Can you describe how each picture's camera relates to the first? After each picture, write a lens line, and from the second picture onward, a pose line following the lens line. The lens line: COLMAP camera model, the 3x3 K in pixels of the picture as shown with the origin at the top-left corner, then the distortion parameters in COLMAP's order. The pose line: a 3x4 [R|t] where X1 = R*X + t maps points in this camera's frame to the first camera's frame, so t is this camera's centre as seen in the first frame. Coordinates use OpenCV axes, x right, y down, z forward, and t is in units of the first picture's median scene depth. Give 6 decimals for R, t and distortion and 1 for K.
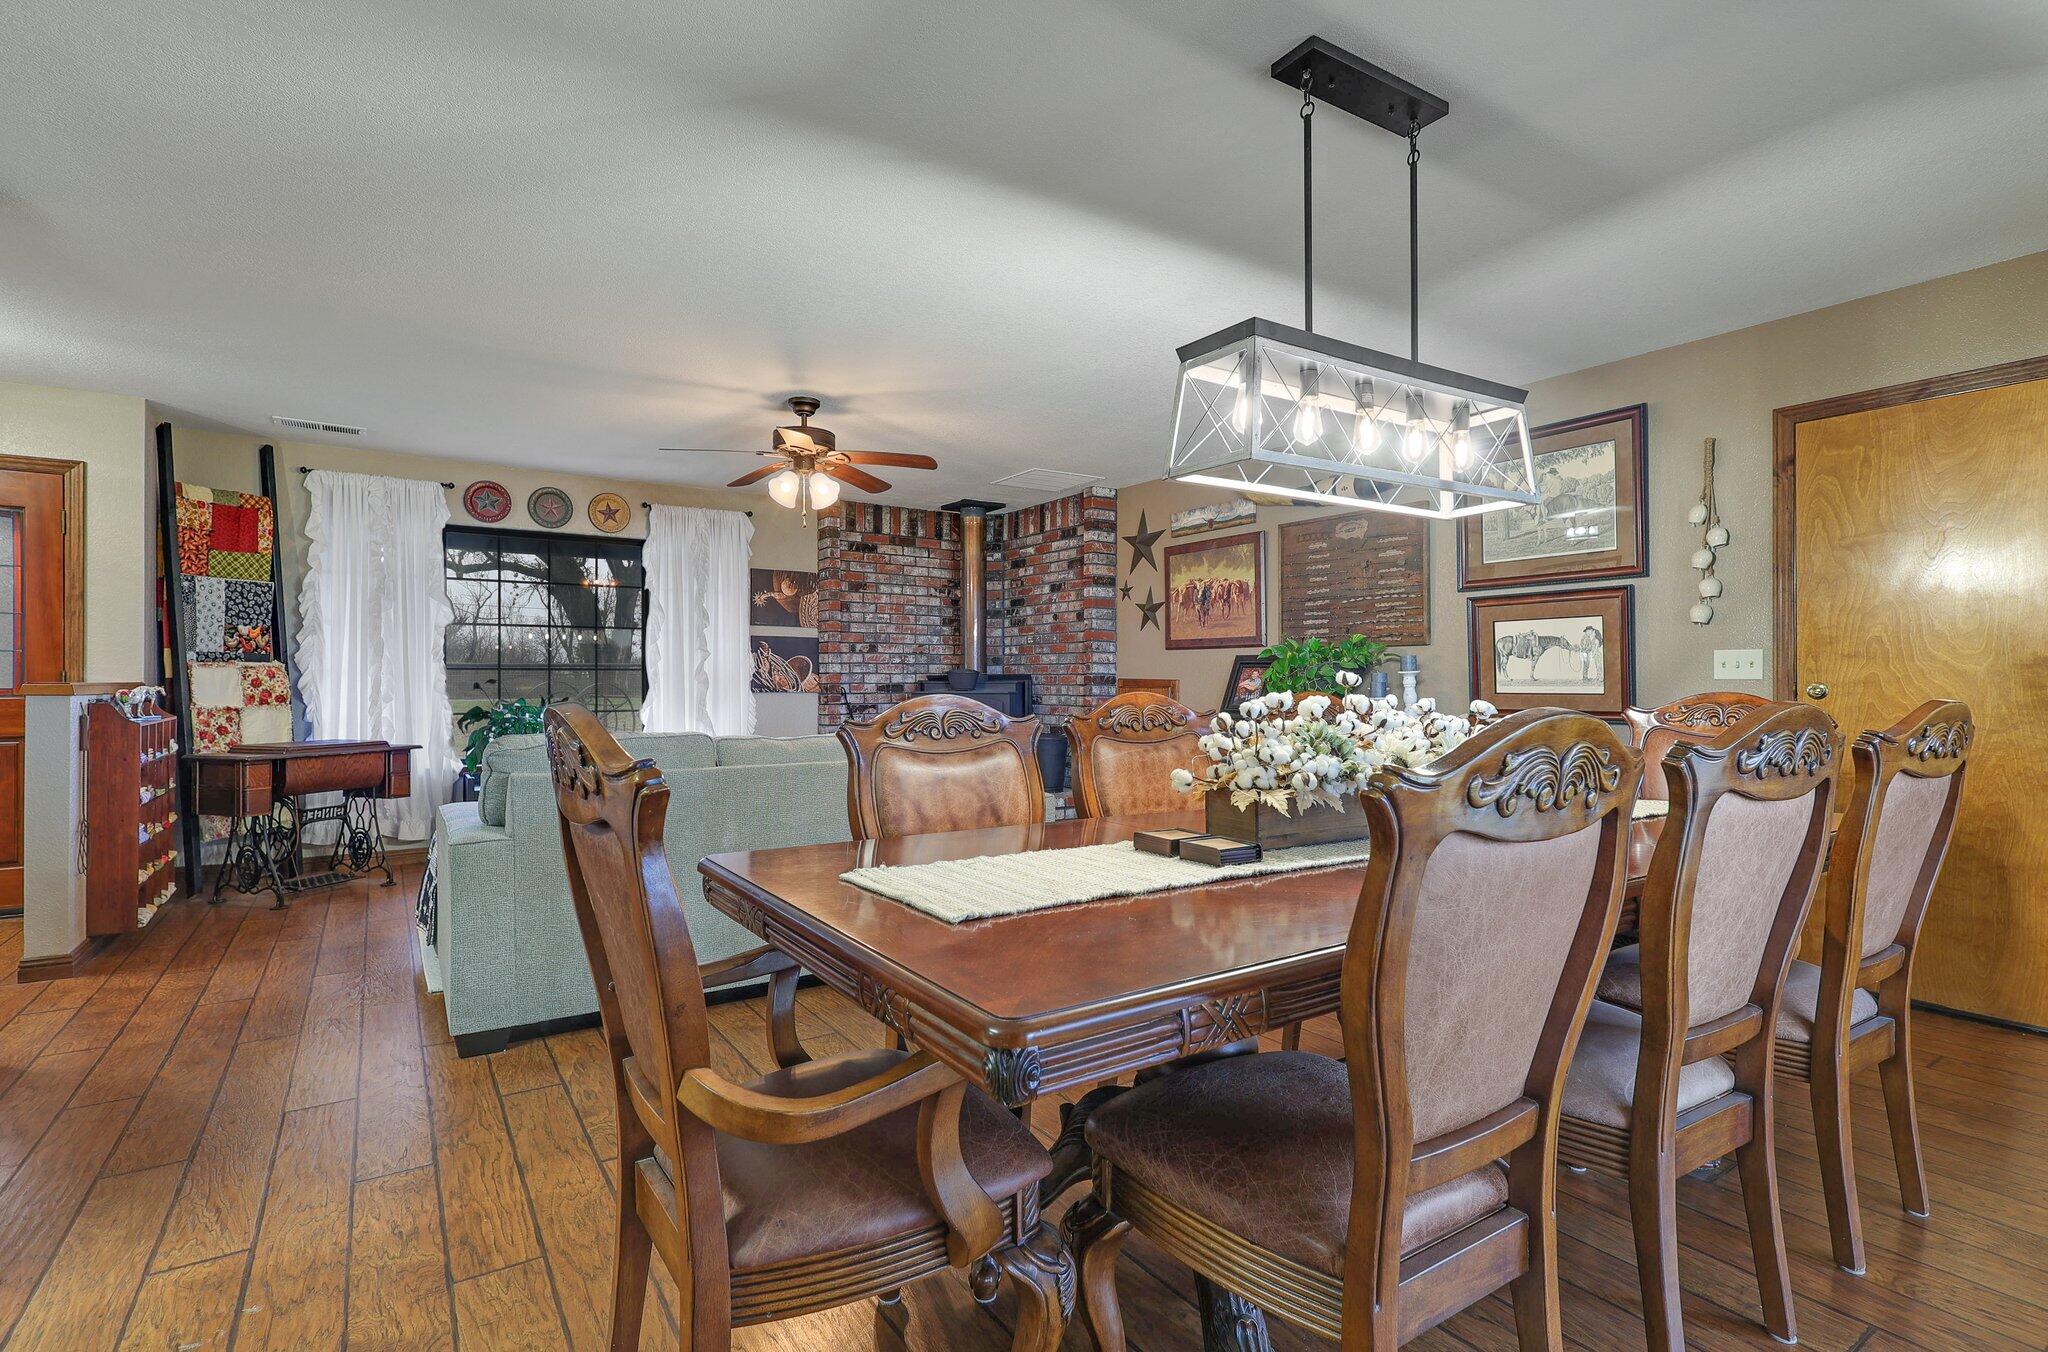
lens RADIAL K [[965.9, 0, 1012.2], [0, 965.9, 677.3], [0, 0, 1]] dist [-0.001536, 0.002191]
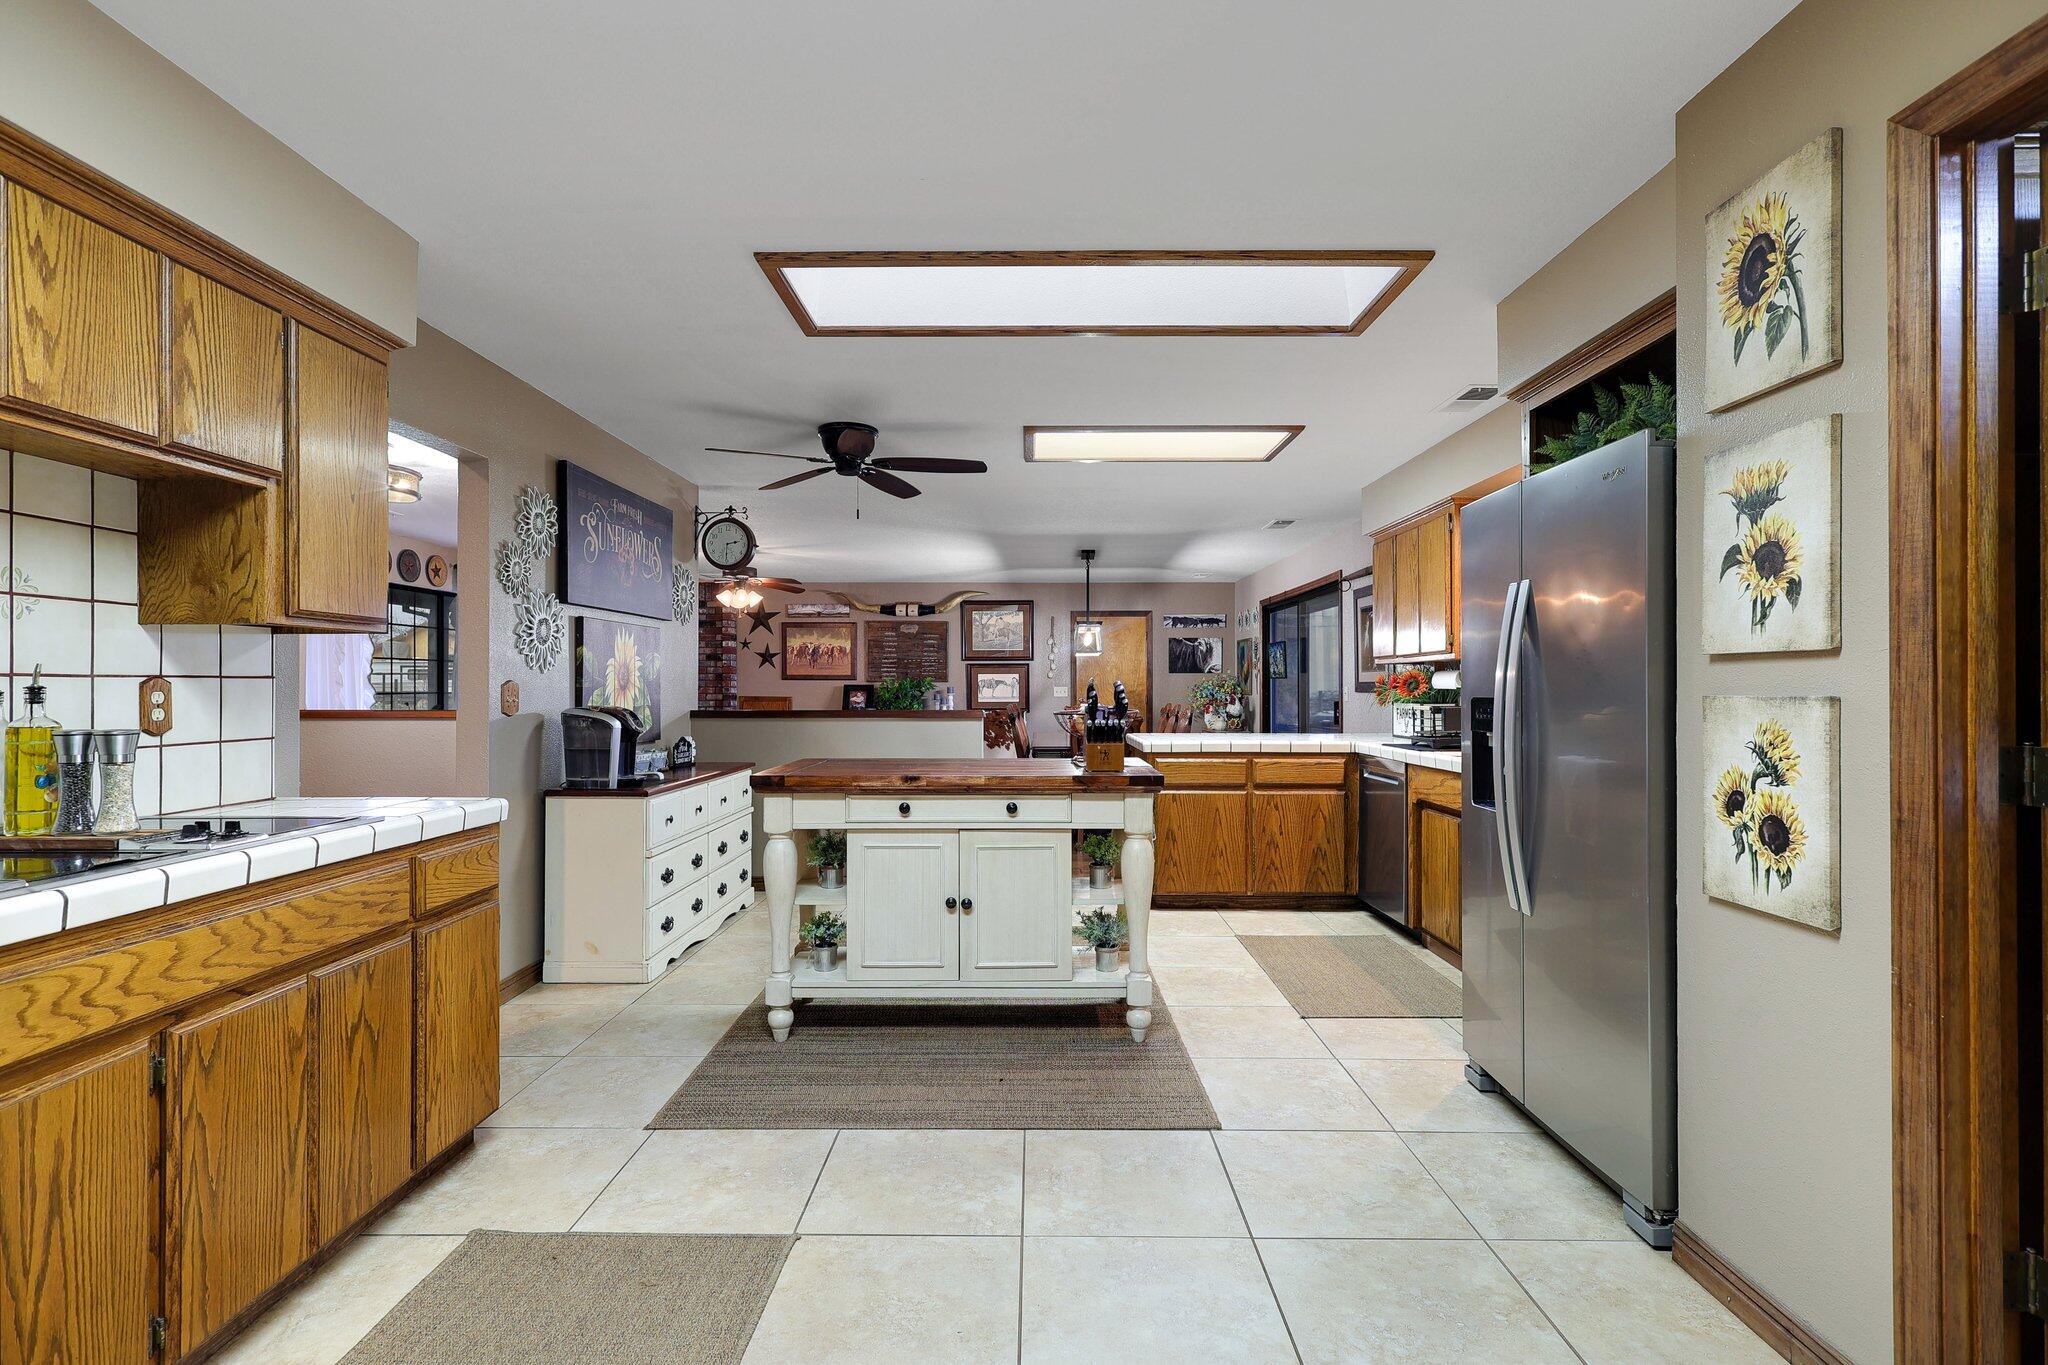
lens RADIAL K [[965.9, 0, 1024.9], [0, 965.9, 686.9], [0, 0, 1]] dist [-0.001536, 0.002191]
pose [[0.578874, -0.003454, 0.815410, -0.903415], [-0.001579, 0.999984, 0.005356, -0.022939], [-0.815416, -0.004388, 0.578859, -0.338758]]
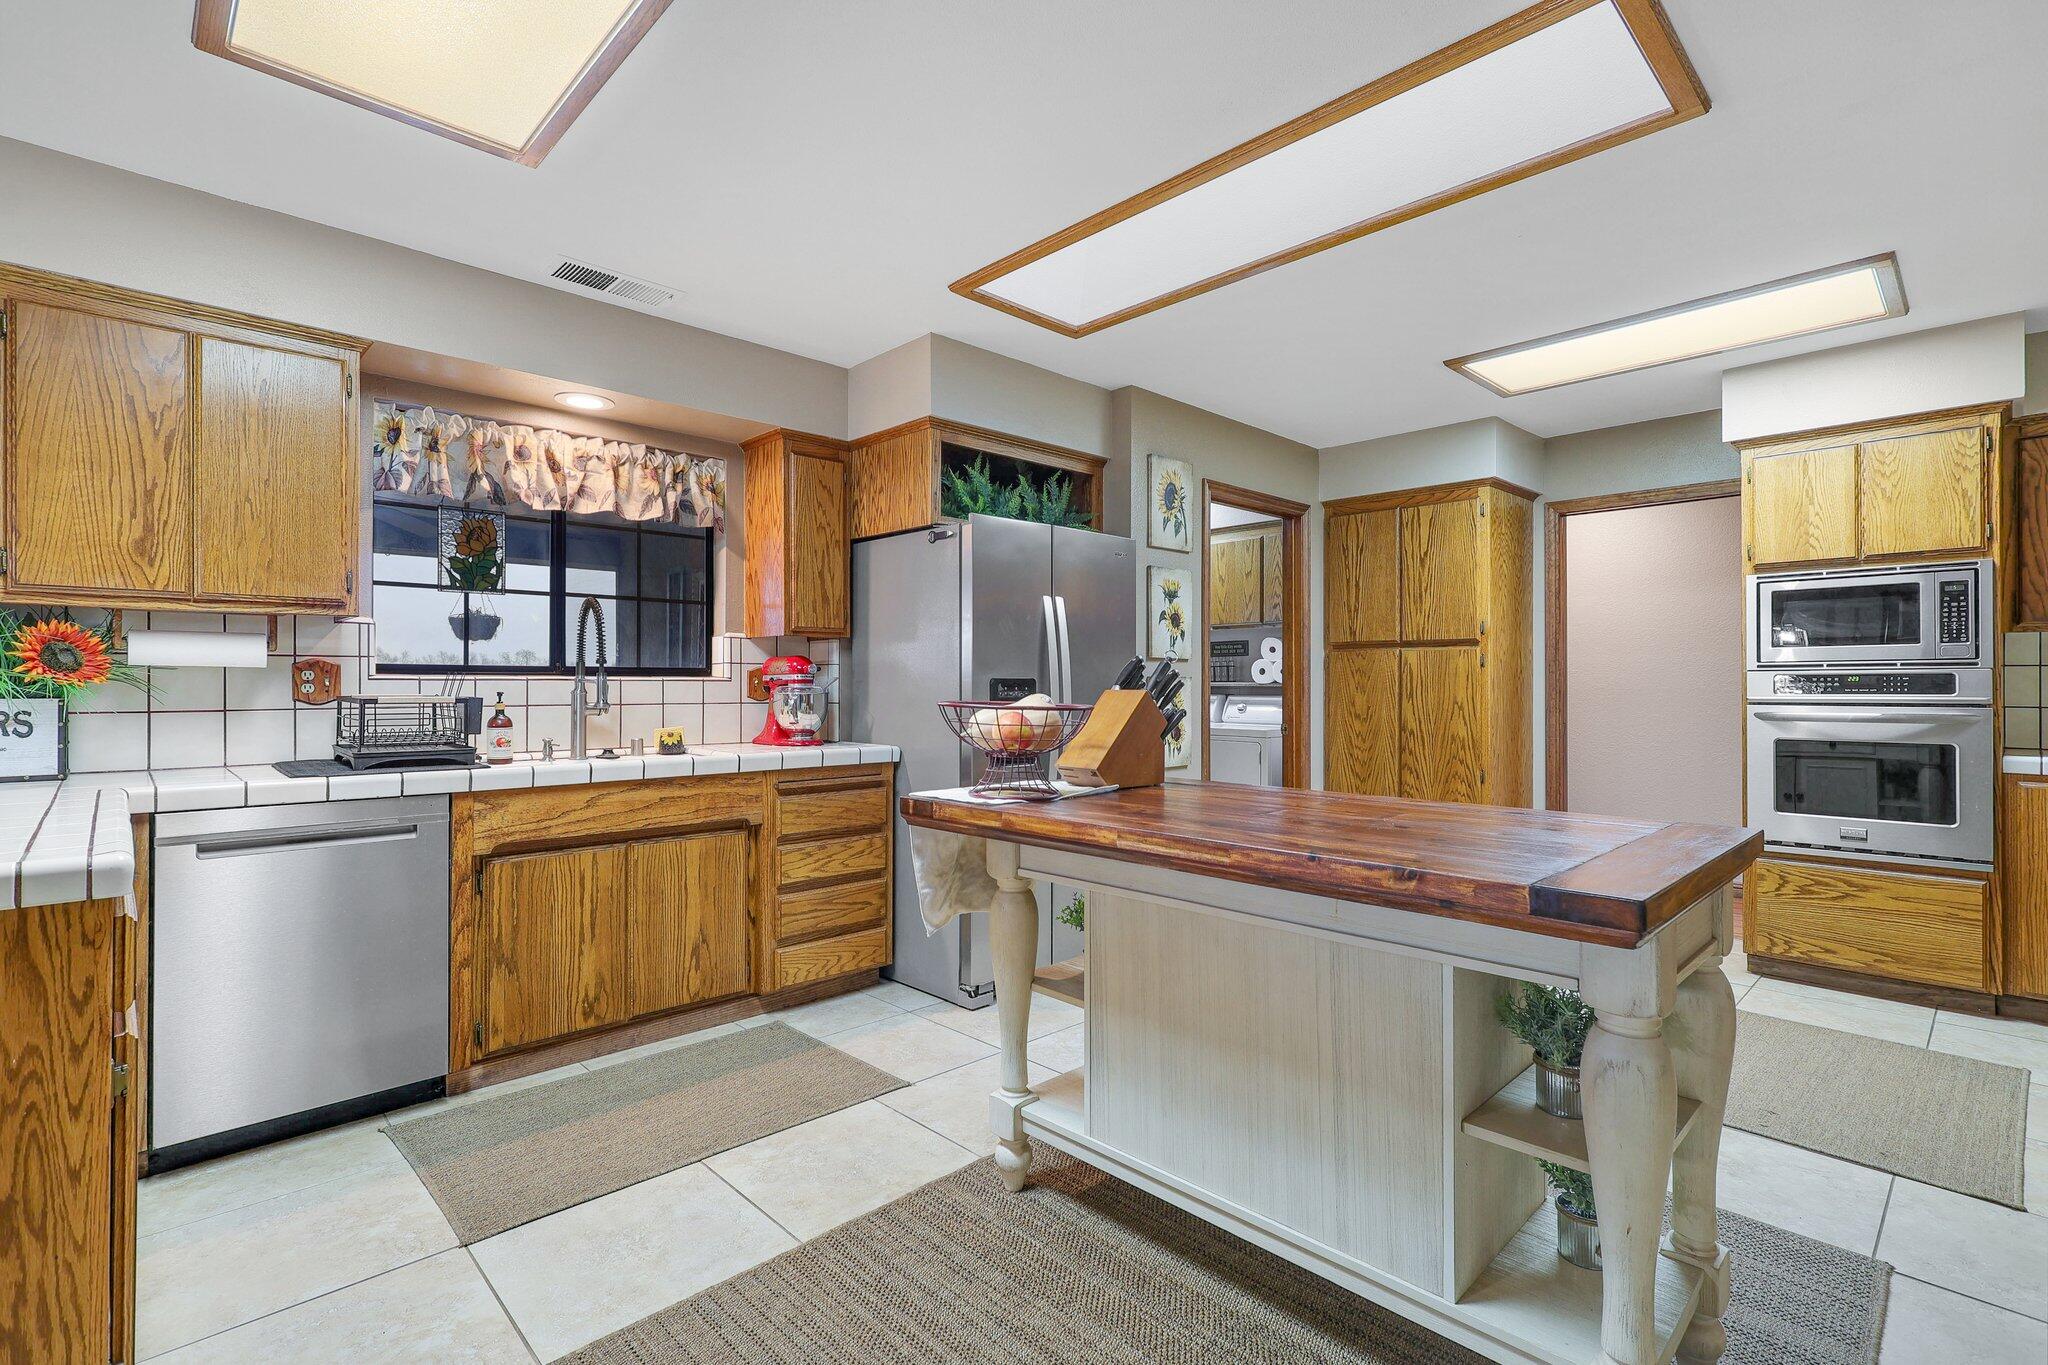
lens RADIAL K [[965.9, 0, 1011.3], [0, 965.9, 680.5], [0, 0, 1]] dist [-0.001536, 0.002191]
pose [[-0.989833, -0.005909, -0.142110, -0.410947], [-0.004391, 0.999930, -0.010997, -0.010710], [0.142165, -0.010261, -0.989790, 0.218951]]
